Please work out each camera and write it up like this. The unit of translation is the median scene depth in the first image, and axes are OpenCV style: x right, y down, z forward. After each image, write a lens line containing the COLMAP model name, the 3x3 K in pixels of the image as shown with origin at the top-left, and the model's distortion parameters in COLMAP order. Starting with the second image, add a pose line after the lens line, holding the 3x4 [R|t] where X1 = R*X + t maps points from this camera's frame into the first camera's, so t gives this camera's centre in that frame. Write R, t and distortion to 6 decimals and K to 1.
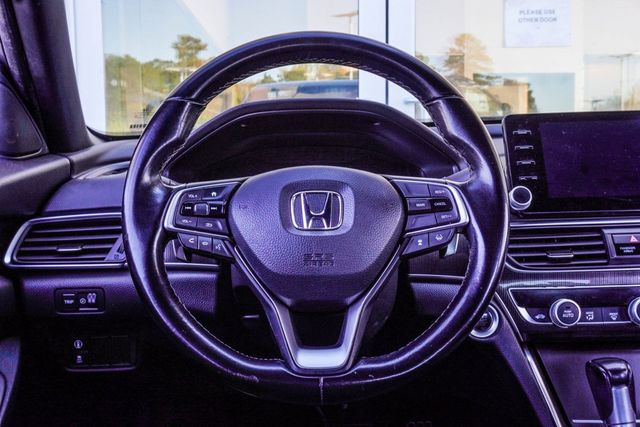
lens RADIAL K [[762.7, 0, 320.0], [0, 762.7, 213.5], [0, 0, 1]] dist [0.007008, 0.007306]
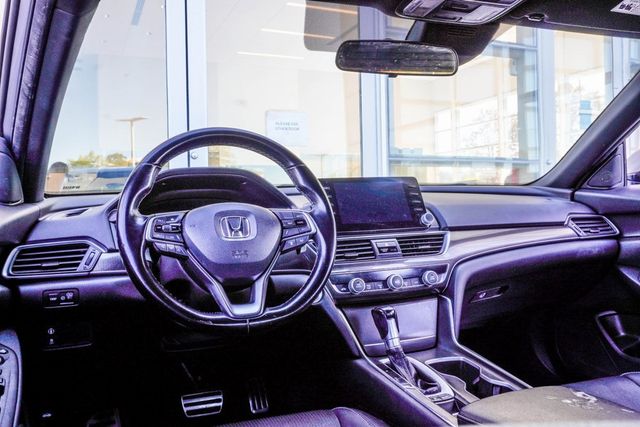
lens RADIAL K [[567.2, 0, 320.0], [0, 567.2, 213.5], [0, 0, 1]] dist [-0.001715, -0.001611]
pose [[0.933807, -0.015492, 0.357441, -0.264999], [0.050613, 0.994735, -0.089112, 0.083633], [-0.354178, 0.101305, 0.929675, -0.263031]]
